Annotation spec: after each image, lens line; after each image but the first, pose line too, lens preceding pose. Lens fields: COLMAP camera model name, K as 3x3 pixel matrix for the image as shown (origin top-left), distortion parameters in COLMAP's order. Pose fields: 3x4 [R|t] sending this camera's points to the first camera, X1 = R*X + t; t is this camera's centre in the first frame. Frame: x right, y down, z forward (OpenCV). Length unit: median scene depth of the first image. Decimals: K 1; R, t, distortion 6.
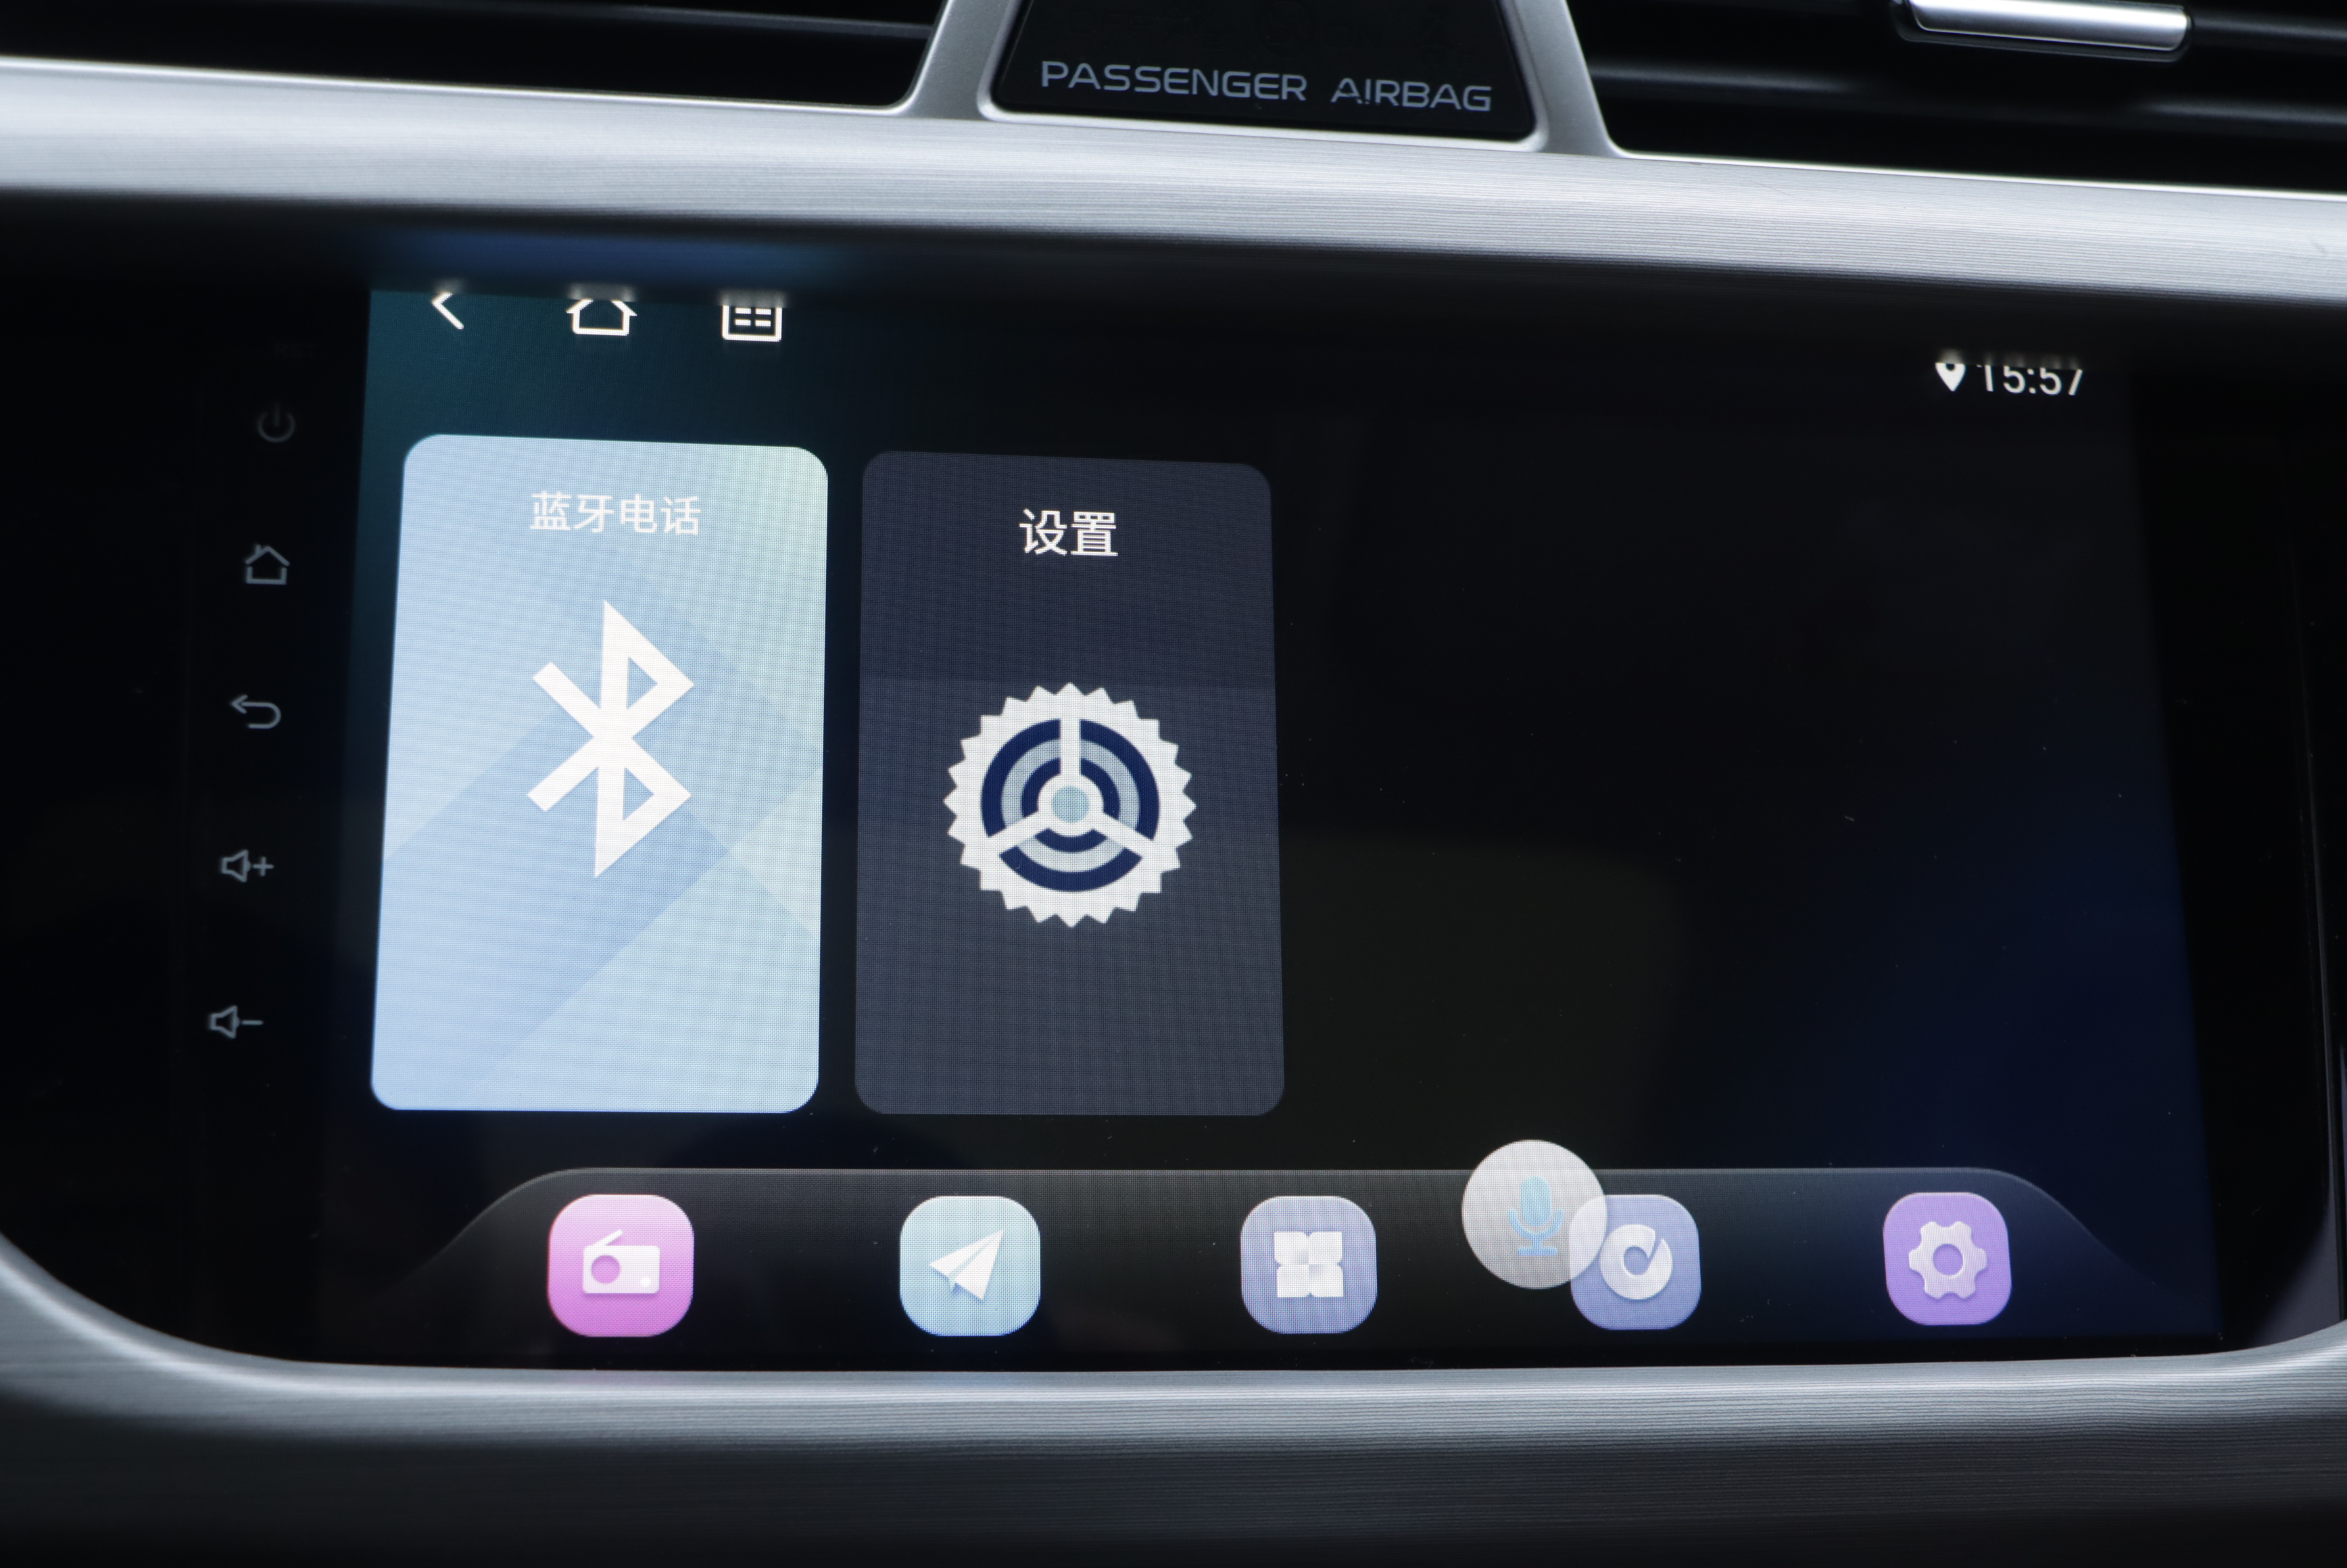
lens RADIAL K [[2836.2, 0, 1186.2], [0, 2836.2, 785.8], [0, 0, 1]] dist [-0.053260, 0.000000]
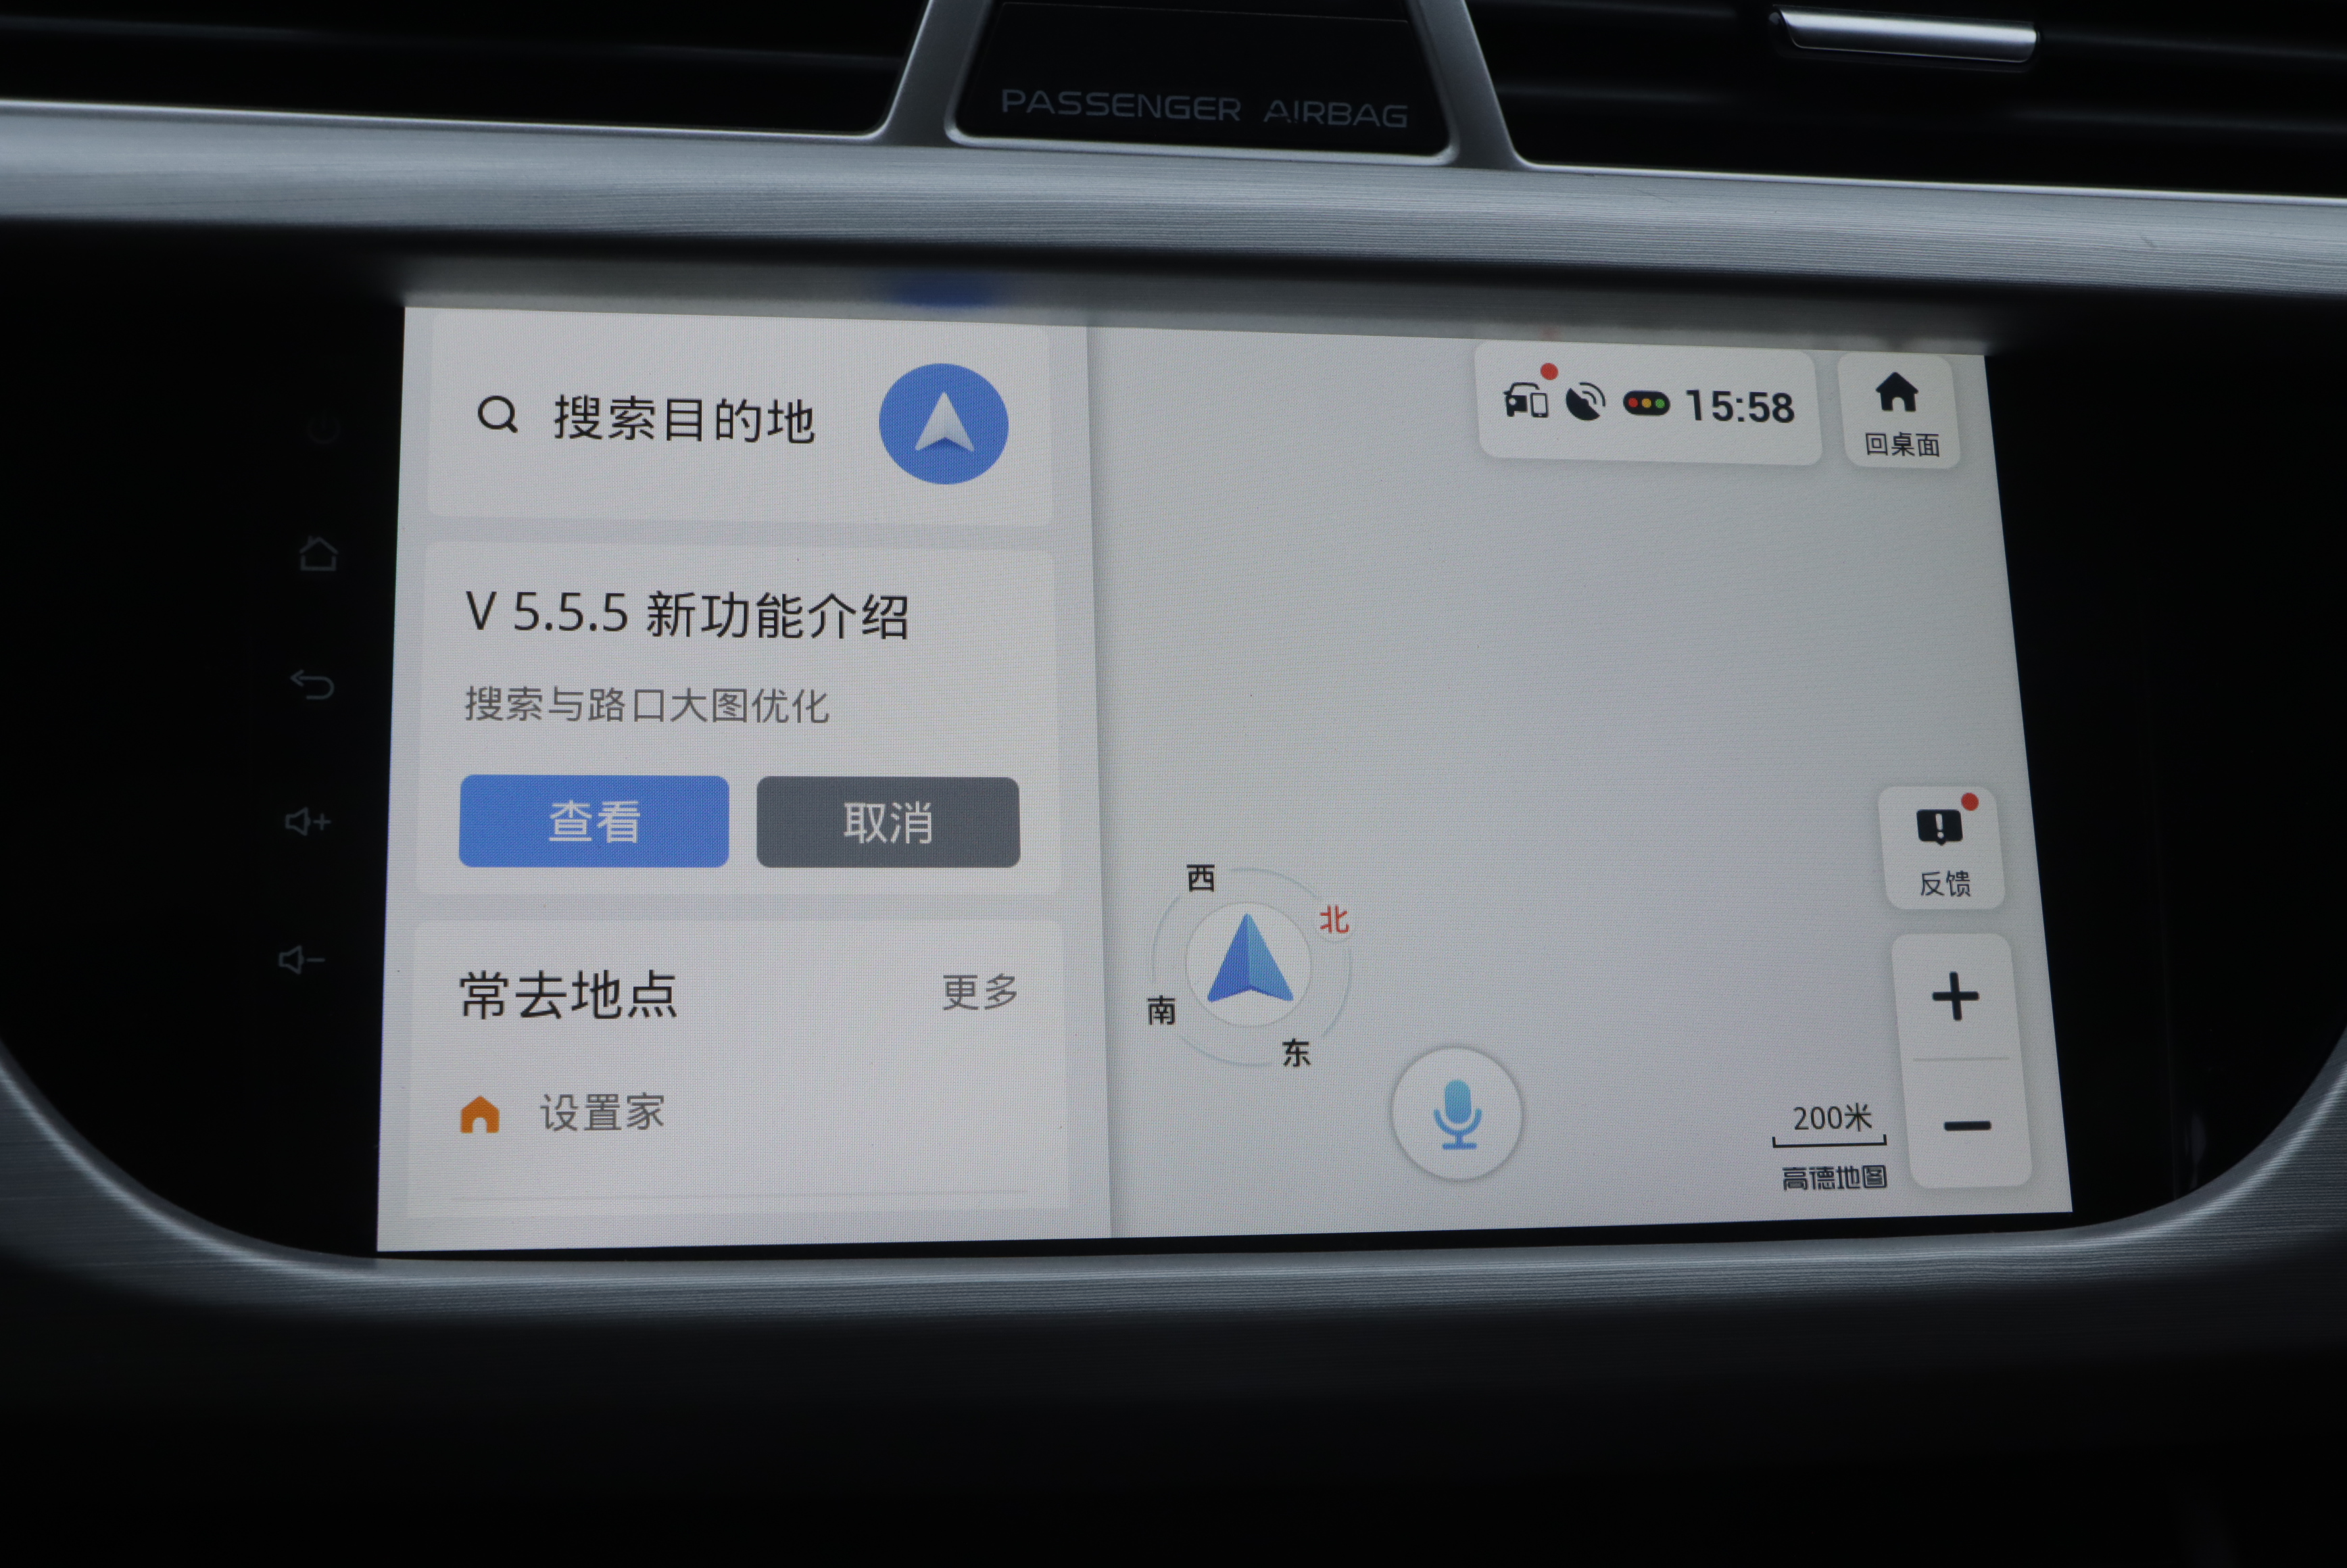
lens RADIAL K [[2836.2, 0, 1180.4], [0, 2836.2, 788.9], [0, 0, 1]] dist [-0.053260, 0.000000]
pose [[0.999821, -0.015986, 0.010131, 0.003674], [0.015894, 0.999832, 0.009098, 0.009940], [-0.010275, -0.008935, 0.999907, -0.120972]]
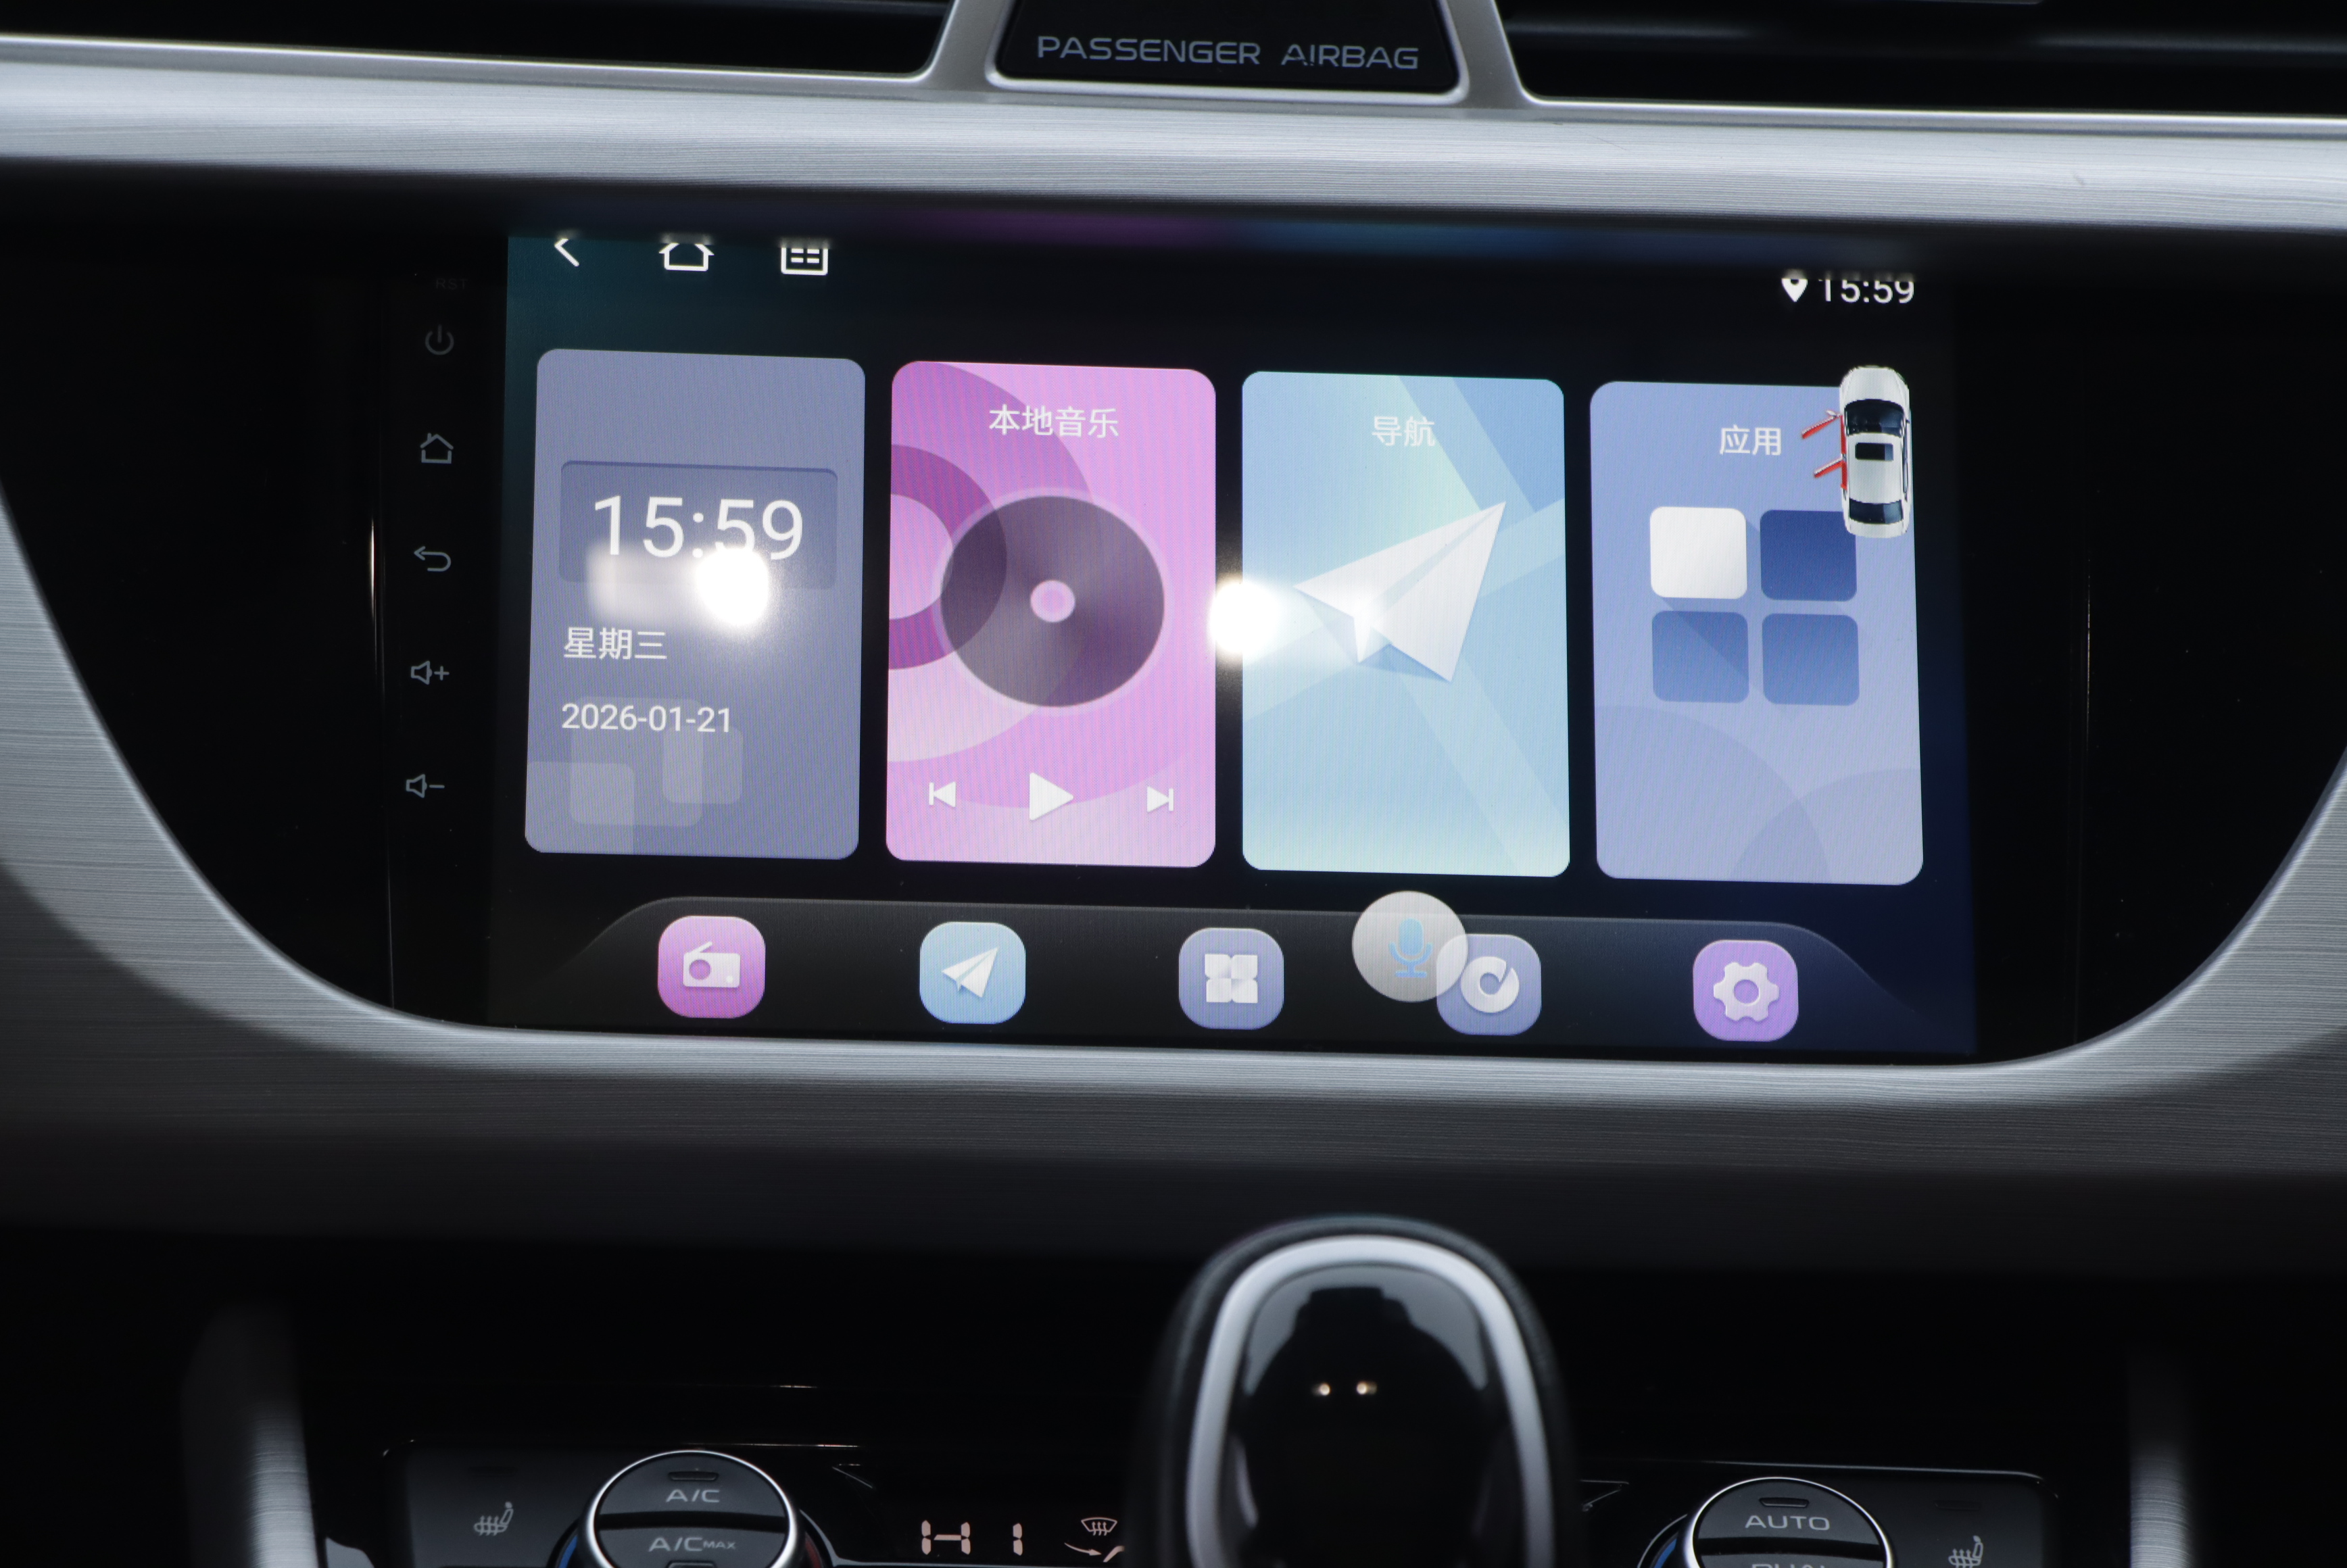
lens RADIAL K [[7687.0, 0, 1220.2], [0, 7687.0, 809.0], [0, 0, 1]] dist [0.495813, 0.000000]
pose [[0.997898, -0.004107, -0.064672, 0.255879], [0.000396, 0.998358, -0.057288, 0.280840], [0.064801, 0.057142, 0.996261, -2.426008]]
